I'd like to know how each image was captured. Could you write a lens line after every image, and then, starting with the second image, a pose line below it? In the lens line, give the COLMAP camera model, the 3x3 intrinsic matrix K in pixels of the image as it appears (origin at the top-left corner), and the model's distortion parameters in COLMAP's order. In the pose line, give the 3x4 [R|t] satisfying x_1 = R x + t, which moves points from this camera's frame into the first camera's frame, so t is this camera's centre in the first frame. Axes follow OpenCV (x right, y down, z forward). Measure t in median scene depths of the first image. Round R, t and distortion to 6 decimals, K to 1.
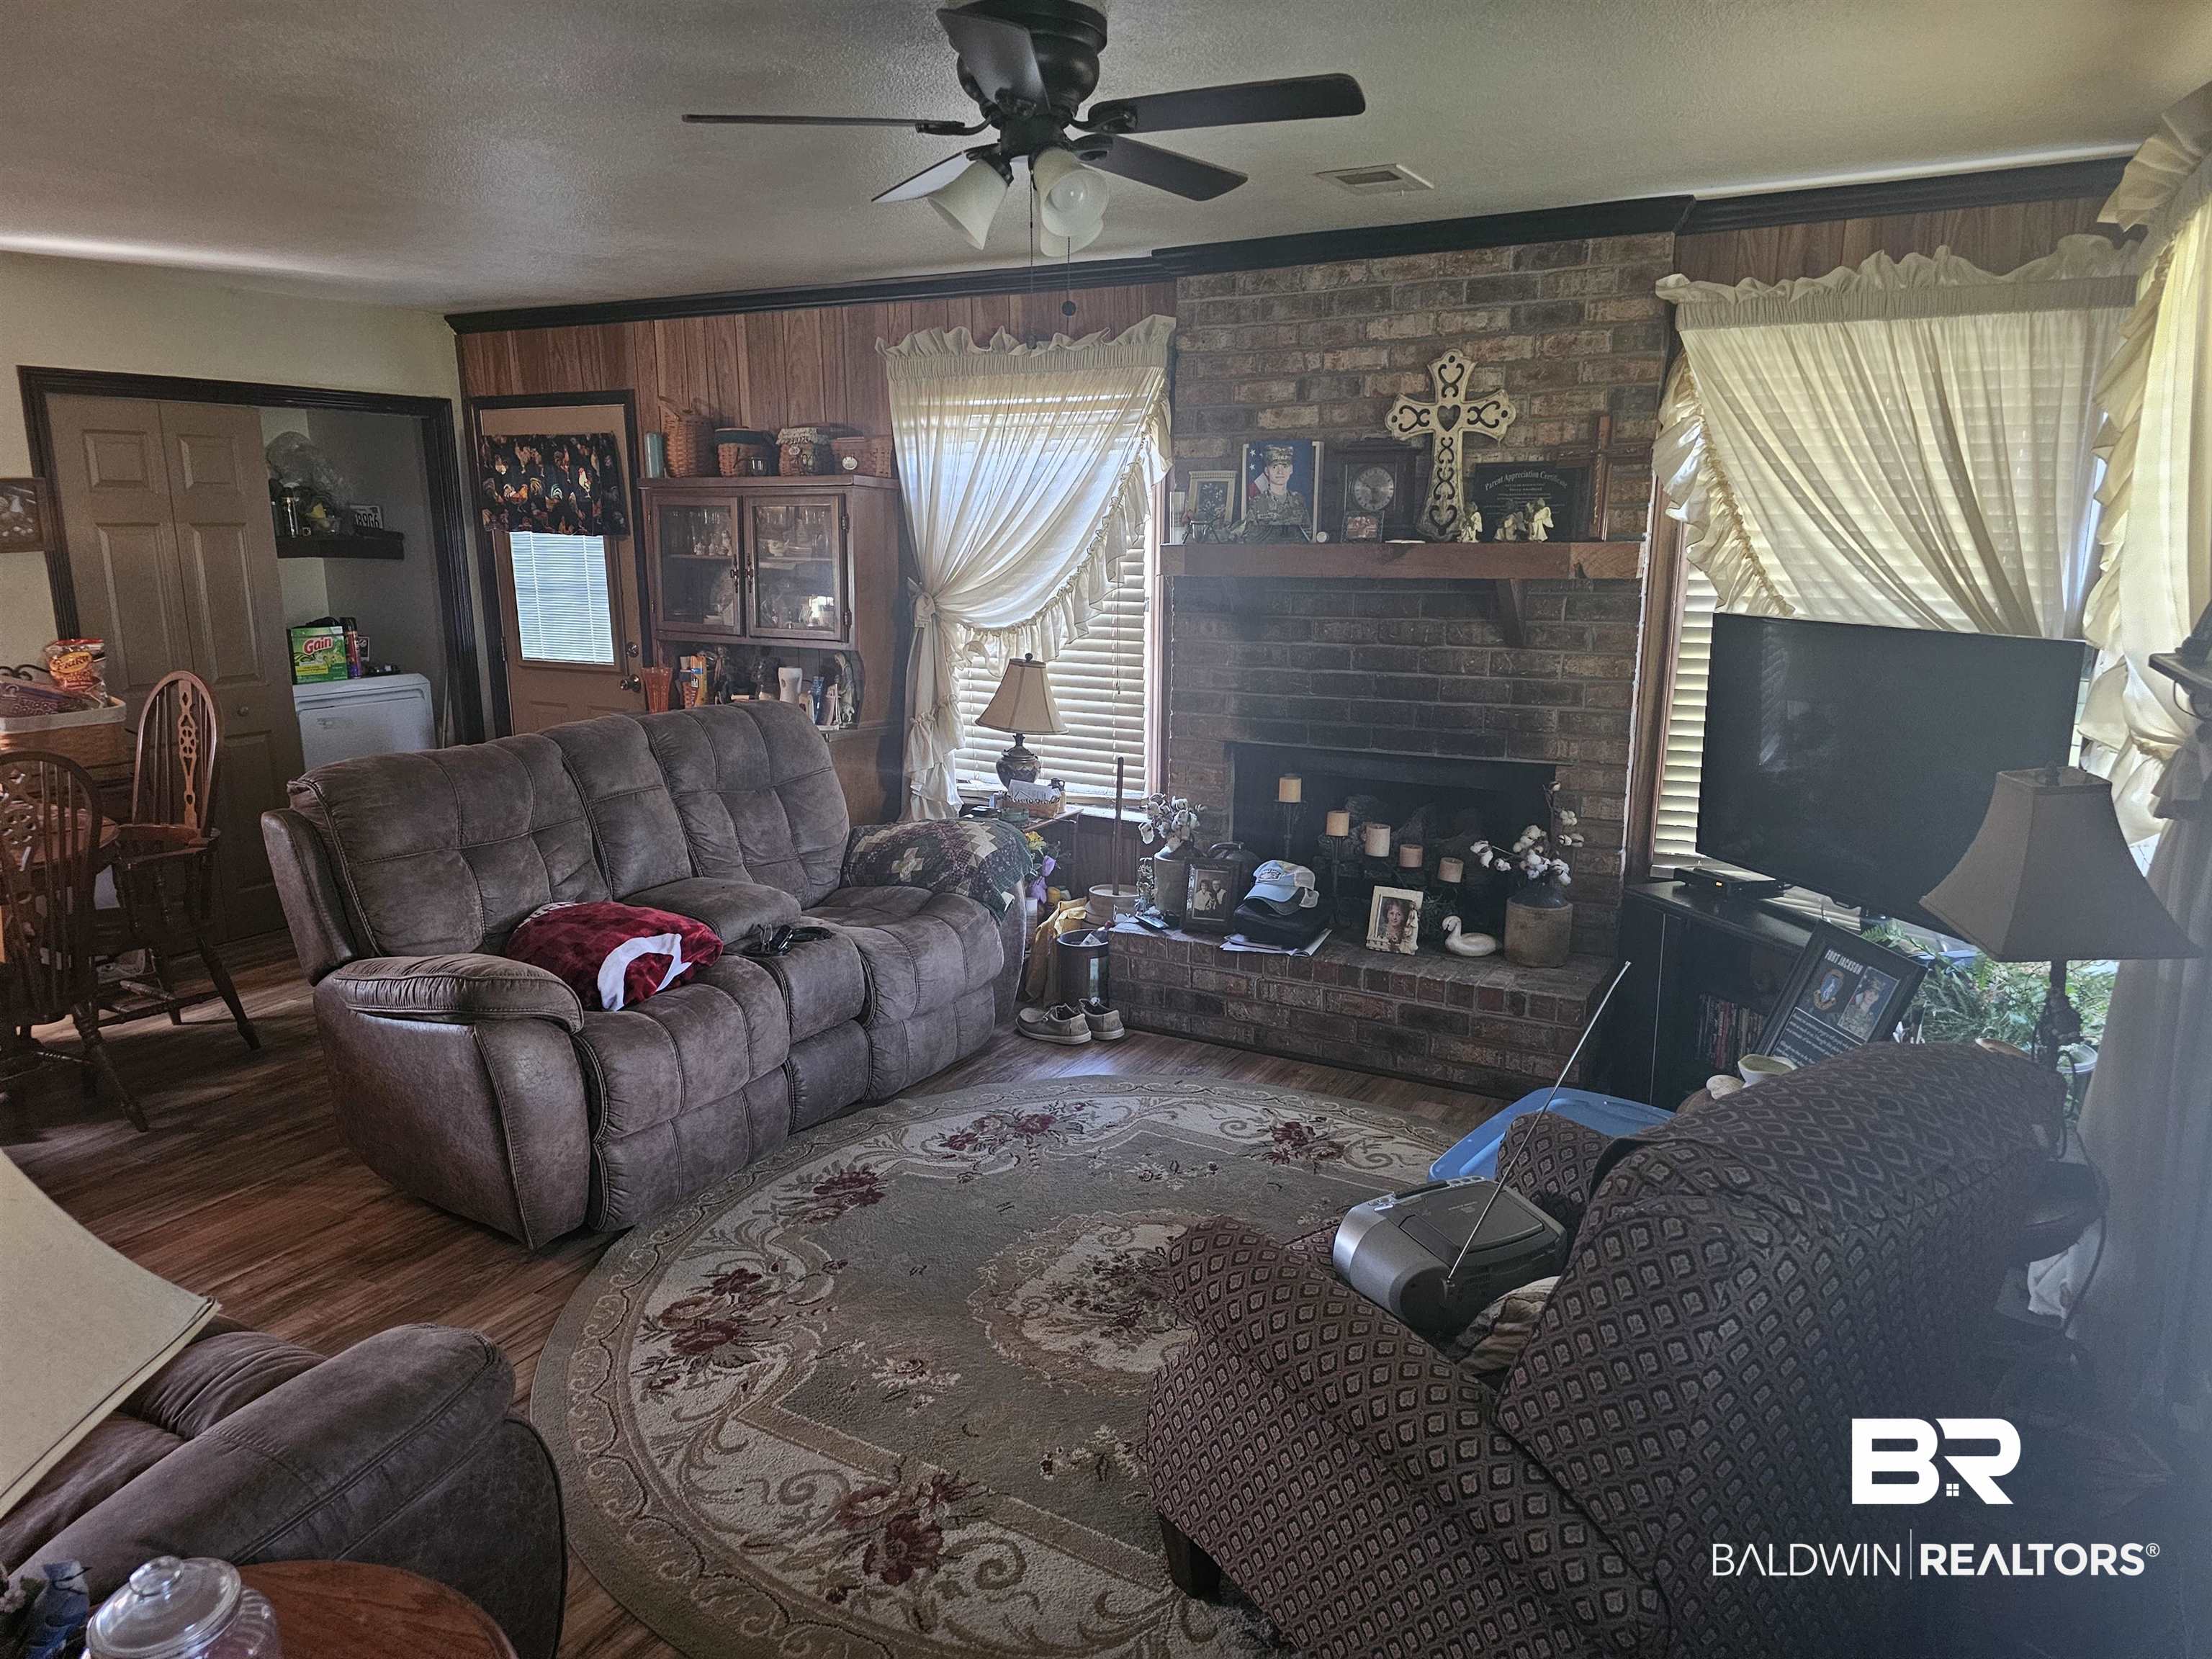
lens RADIAL K [[1475.0, 0, 1099.5], [0, 1475.0, 845.2], [0, 0, 1]] dist [0.079948, -0.064811]
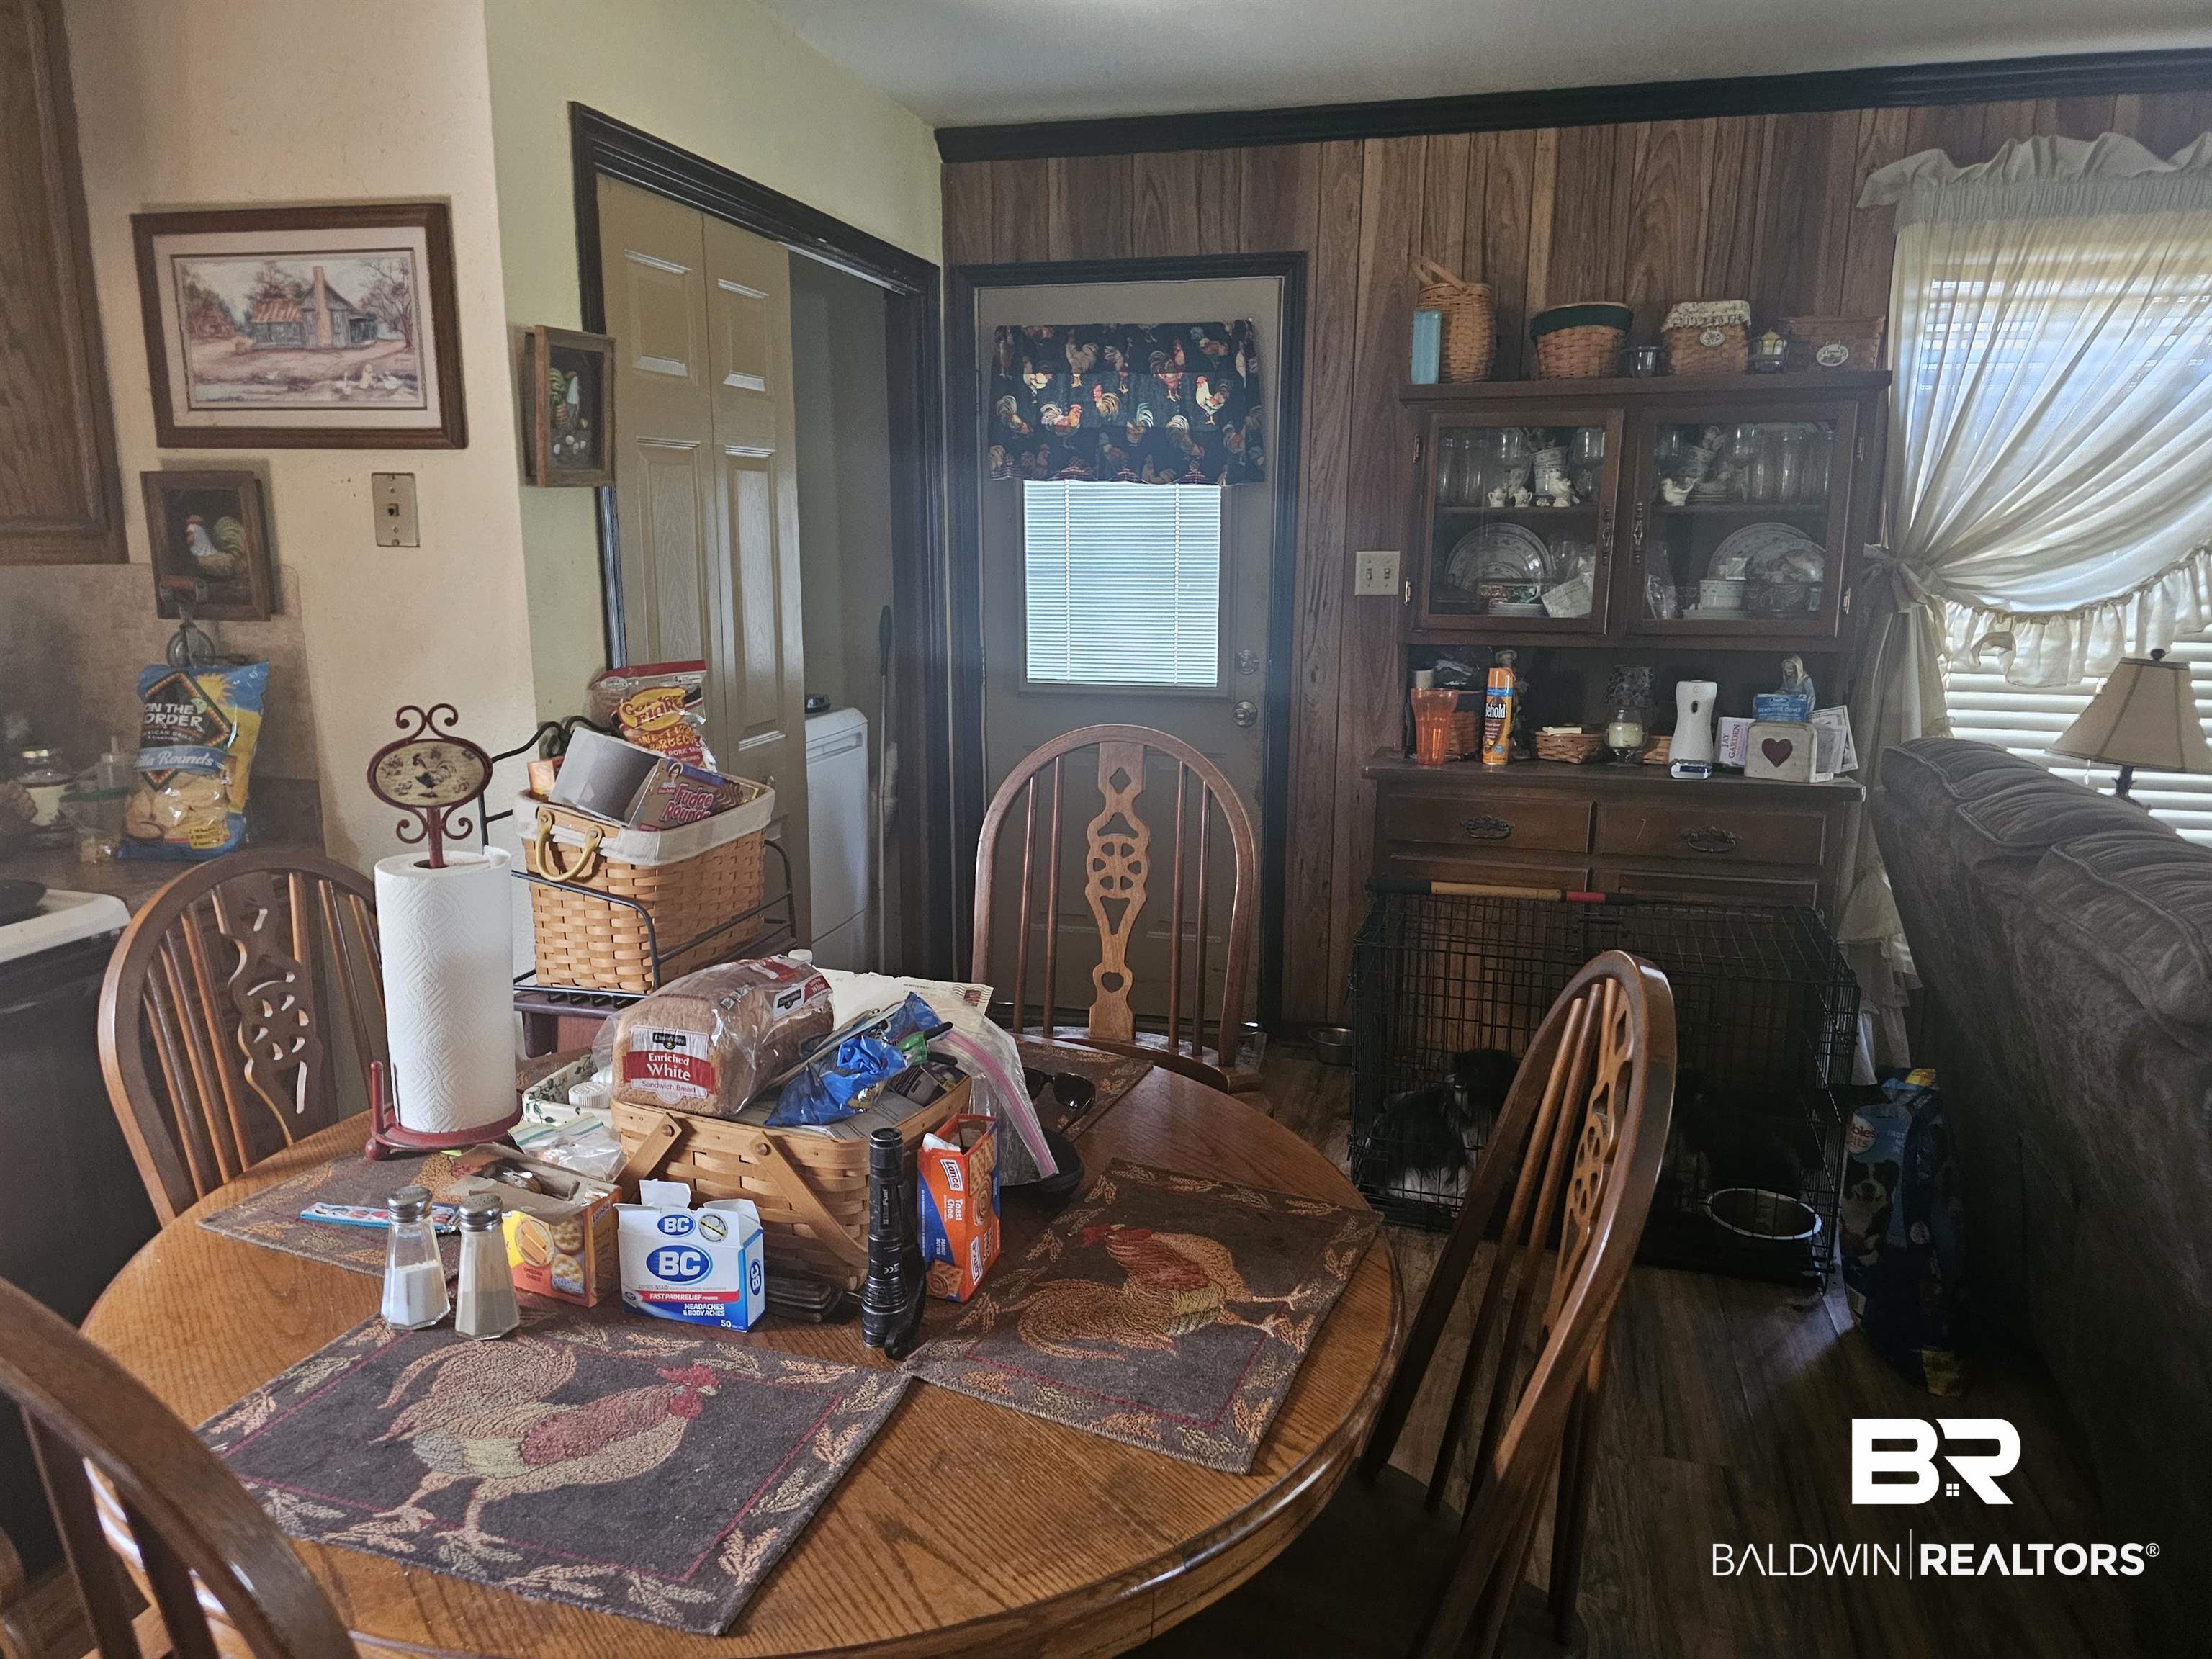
lens RADIAL K [[1472.9, 0, 1106.2], [0, 1472.9, 823.9], [0, 0, 1]] dist [0.078572, -0.067995]
pose [[0.967020, -0.046220, 0.250470, -0.840664], [0.049992, 0.998712, -0.008715, -0.090608], [-0.249745, 0.020949, 0.968085, 0.615530]]
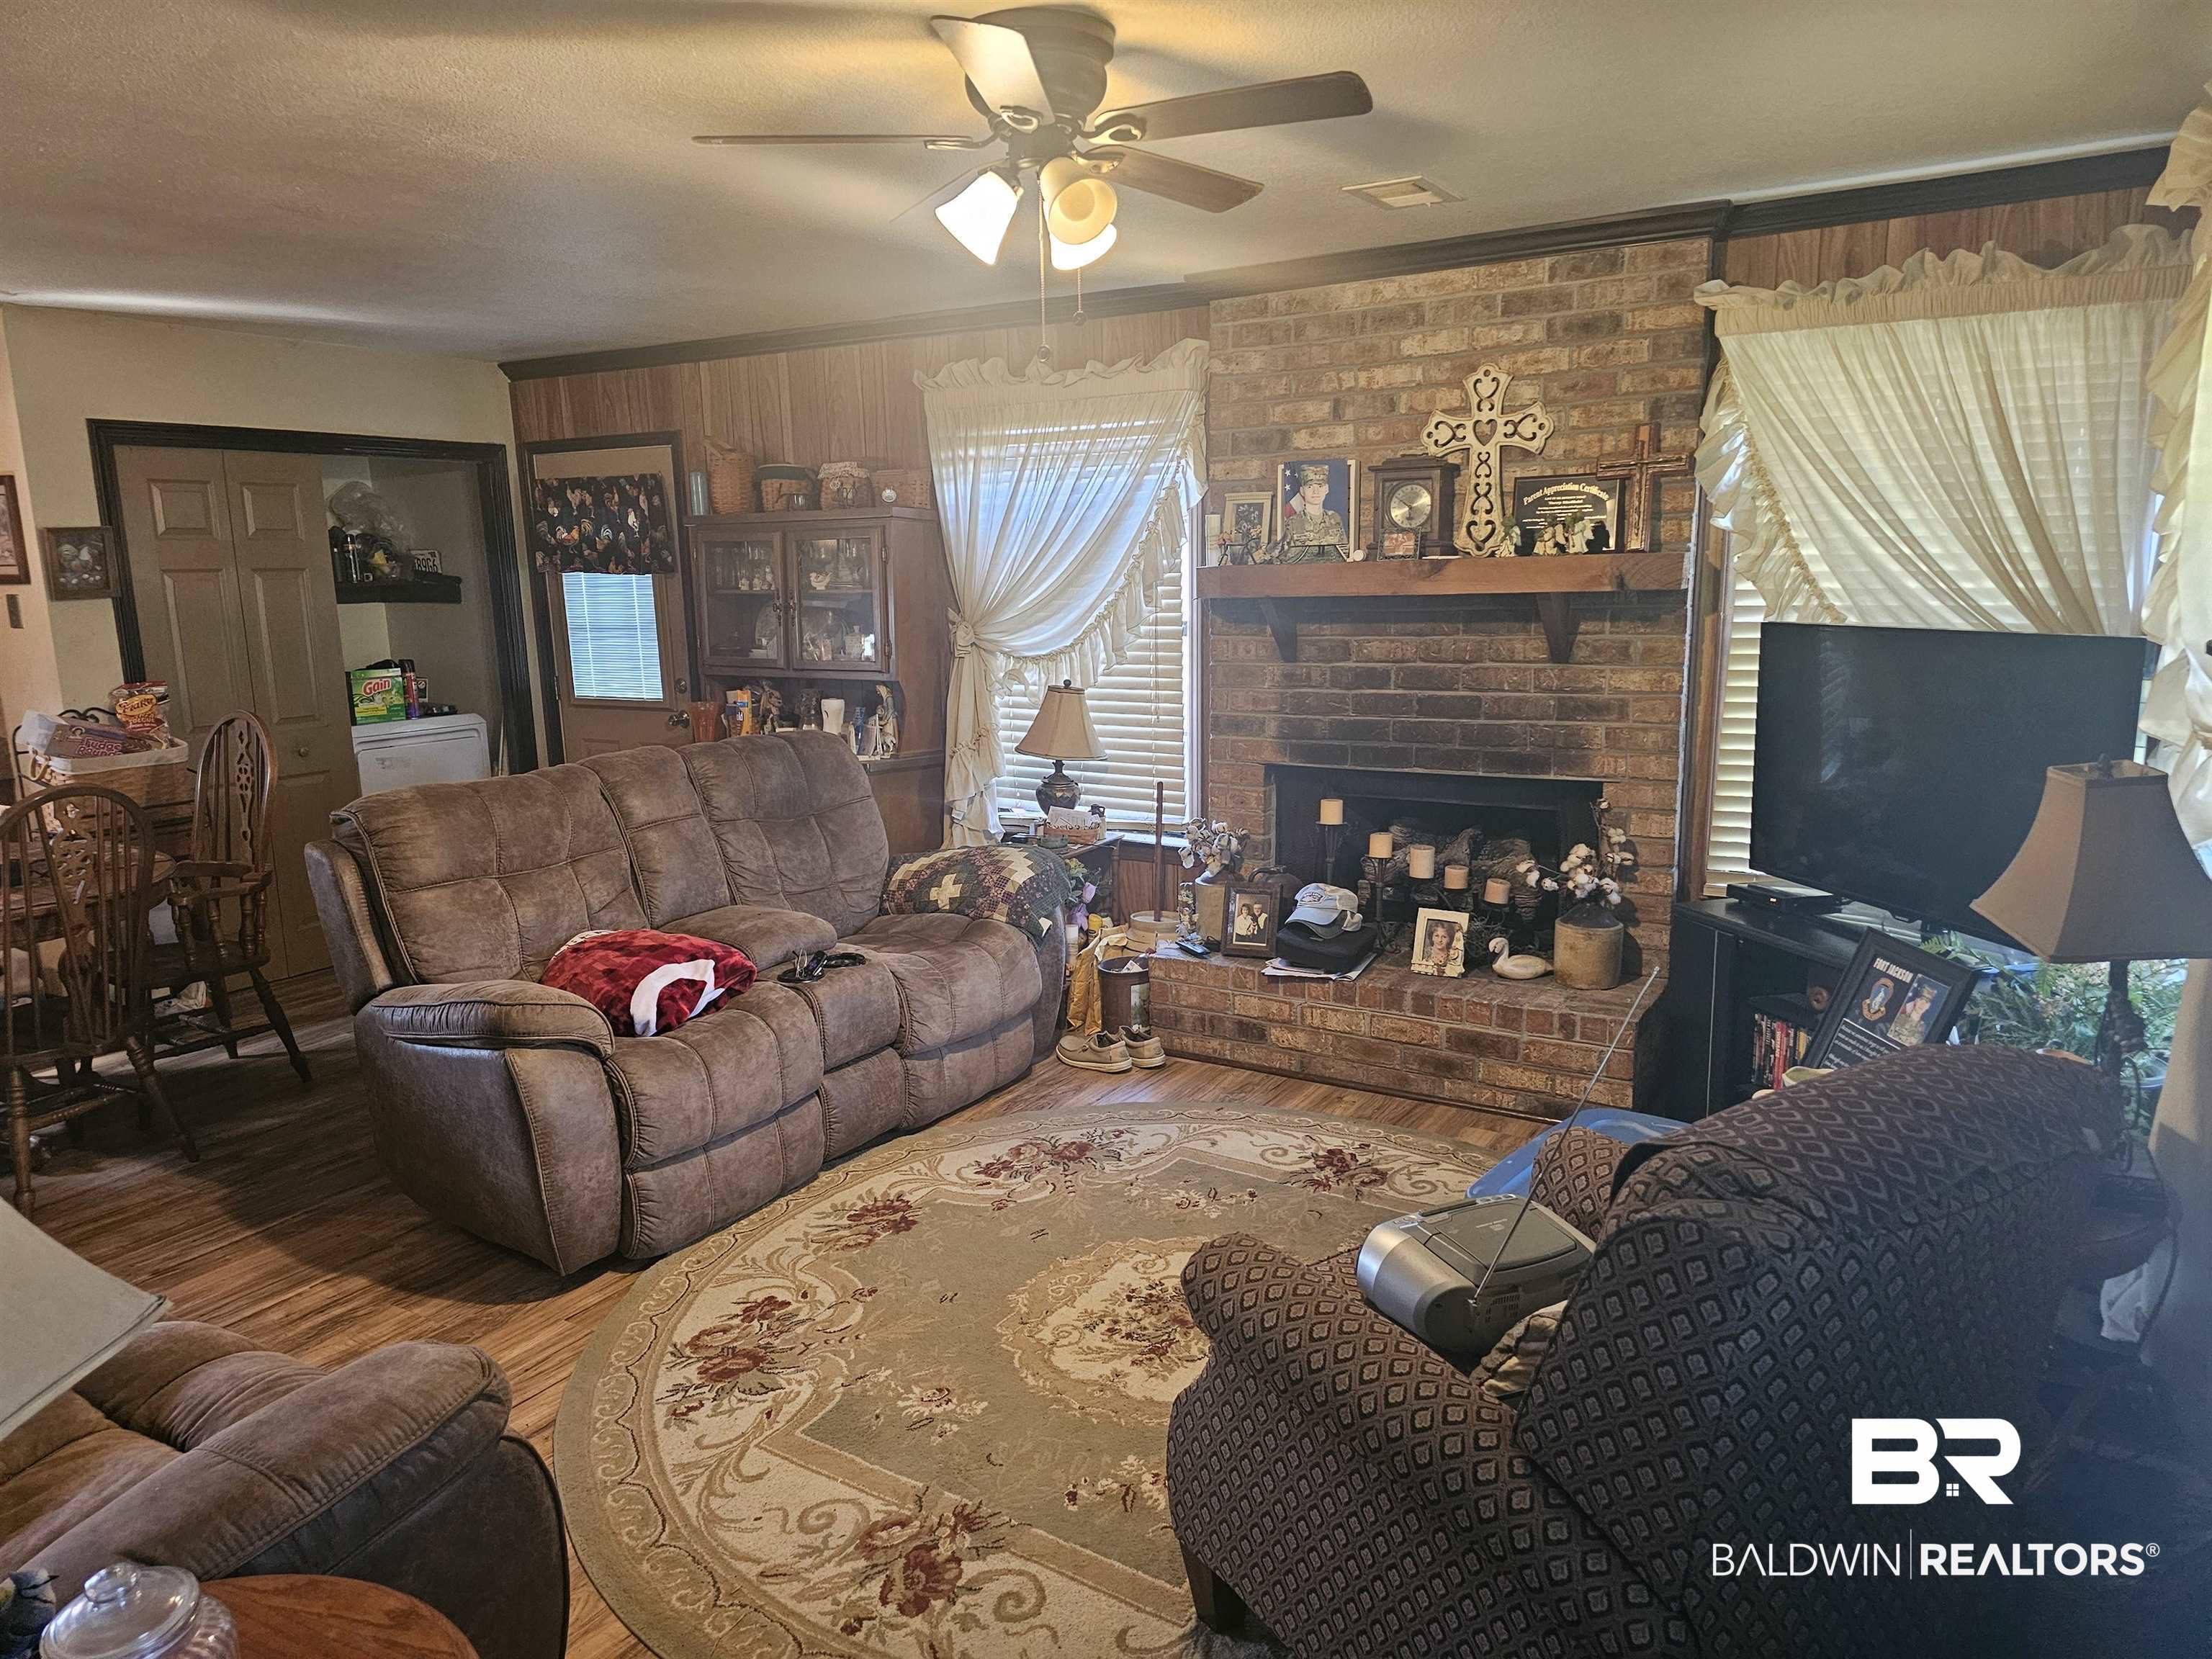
lens RADIAL K [[1475.0, 0, 1099.5], [0, 1475.0, 845.2], [0, 0, 1]] dist [0.079948, -0.064811]
pose [[0.999013, -0.012089, -0.042751, 0.019171], [0.010942, 0.999576, -0.026966, 0.011329], [0.043059, 0.026472, 0.998722, 0.010253]]
